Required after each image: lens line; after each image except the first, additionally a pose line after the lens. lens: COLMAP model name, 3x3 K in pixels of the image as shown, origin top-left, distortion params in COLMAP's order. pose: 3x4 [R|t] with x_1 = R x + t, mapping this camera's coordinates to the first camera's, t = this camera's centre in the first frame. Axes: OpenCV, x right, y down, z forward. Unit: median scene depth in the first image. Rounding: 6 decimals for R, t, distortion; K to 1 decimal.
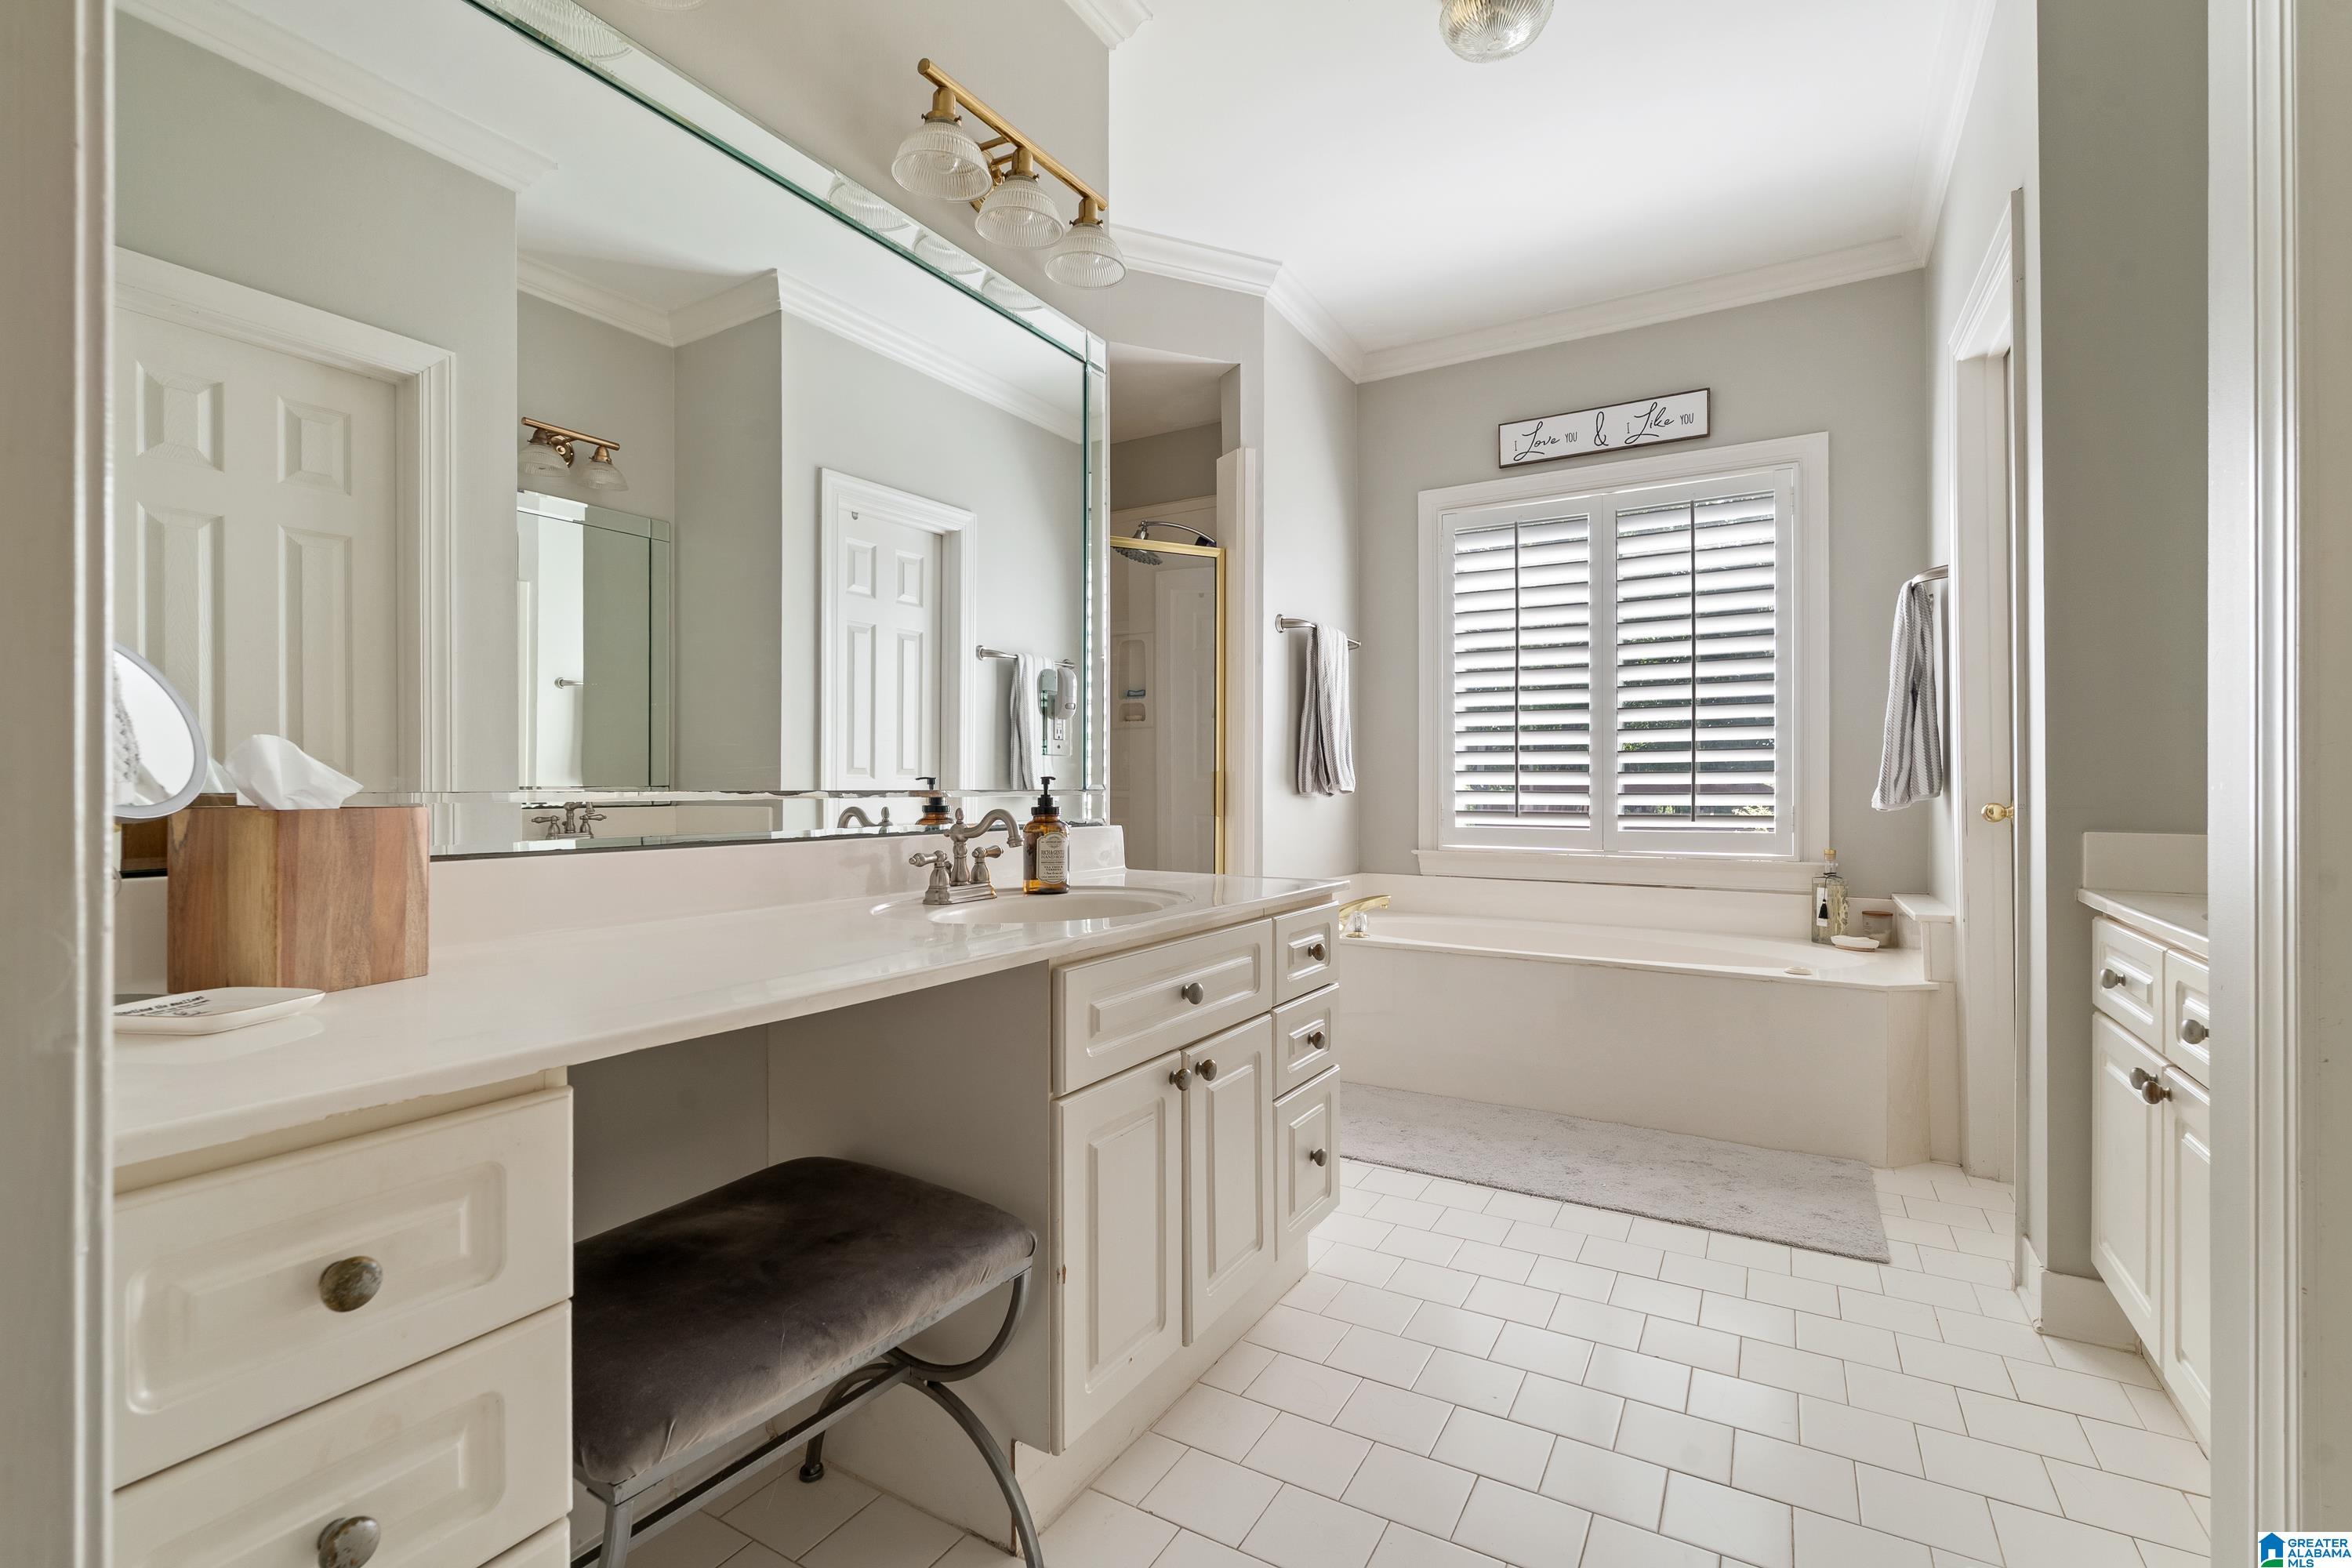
lens RADIAL K [[1056.0, 0, 1177.8], [0, 1056.0, 800.8], [0, 0, 1]] dist [0.000339, 0.000148]
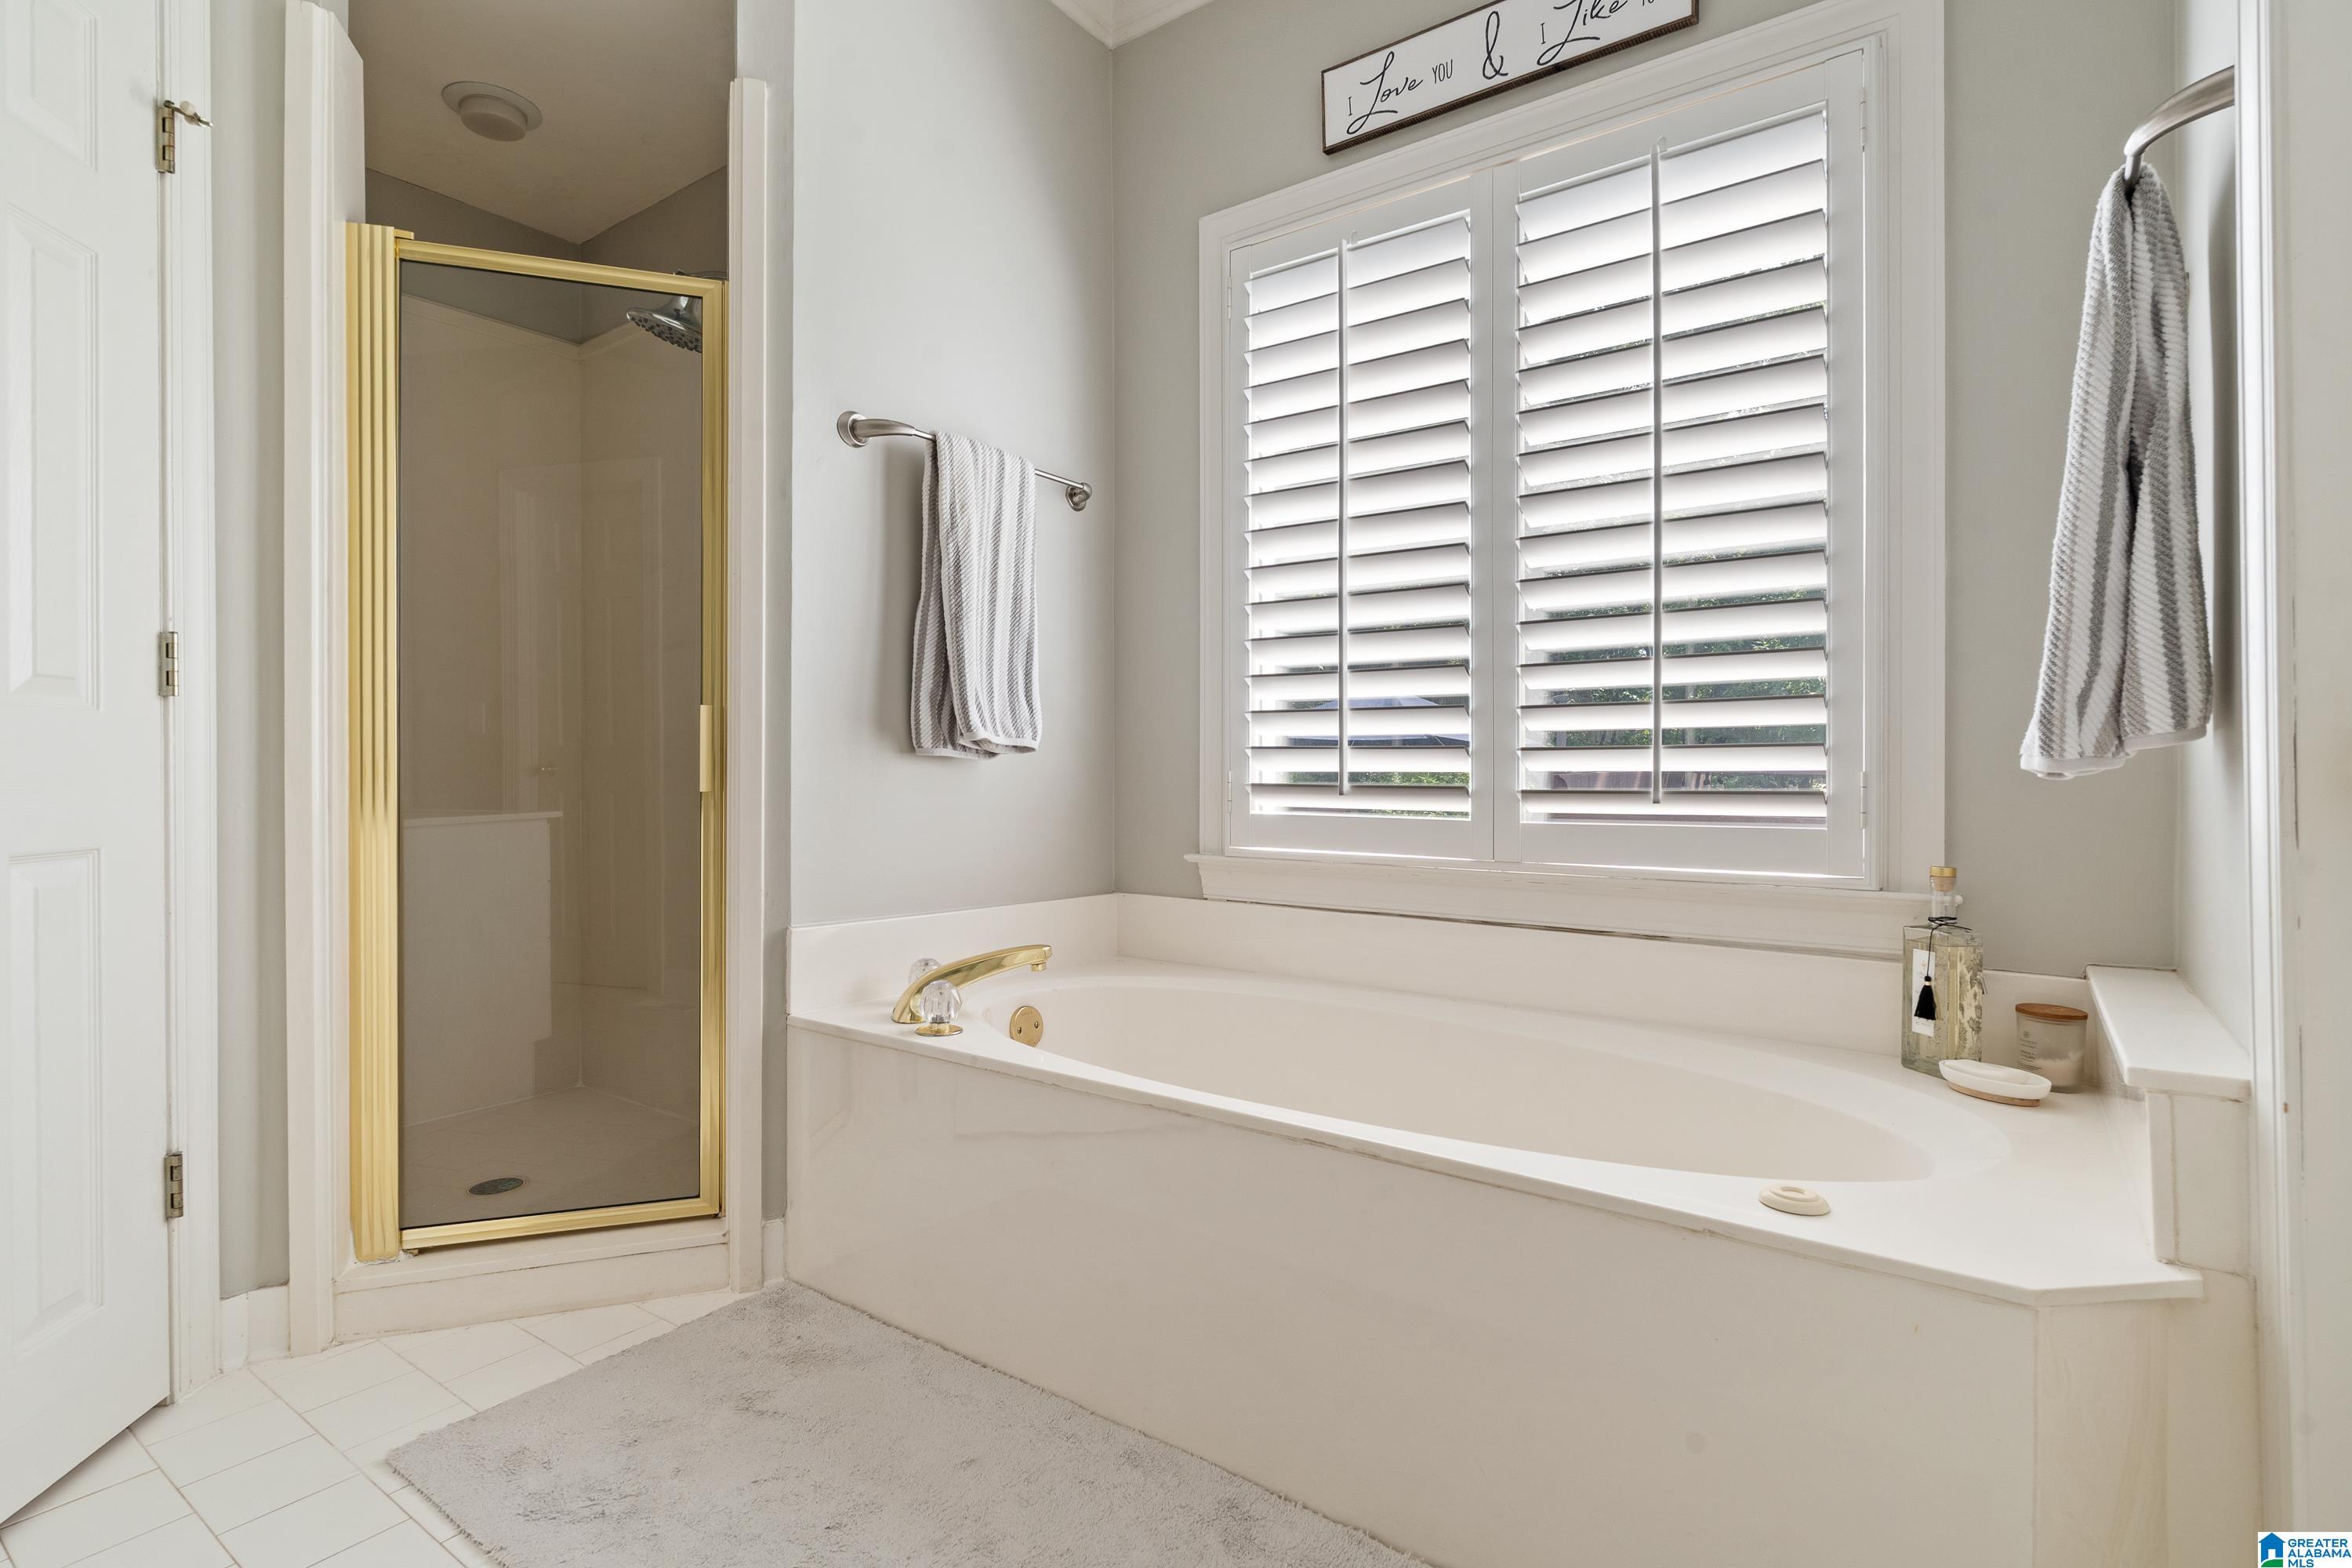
lens RADIAL K [[1150.2, 0, 1176.0], [0, 1150.2, 784.0], [0, 0, 1]] dist [-0.003400, -0.000460]
pose [[0.994731, -0.000714, -0.102513, 0.331103], [0.001143, 0.999991, 0.004126, 0.008116], [0.102510, -0.004221, 0.994723, 0.461939]]
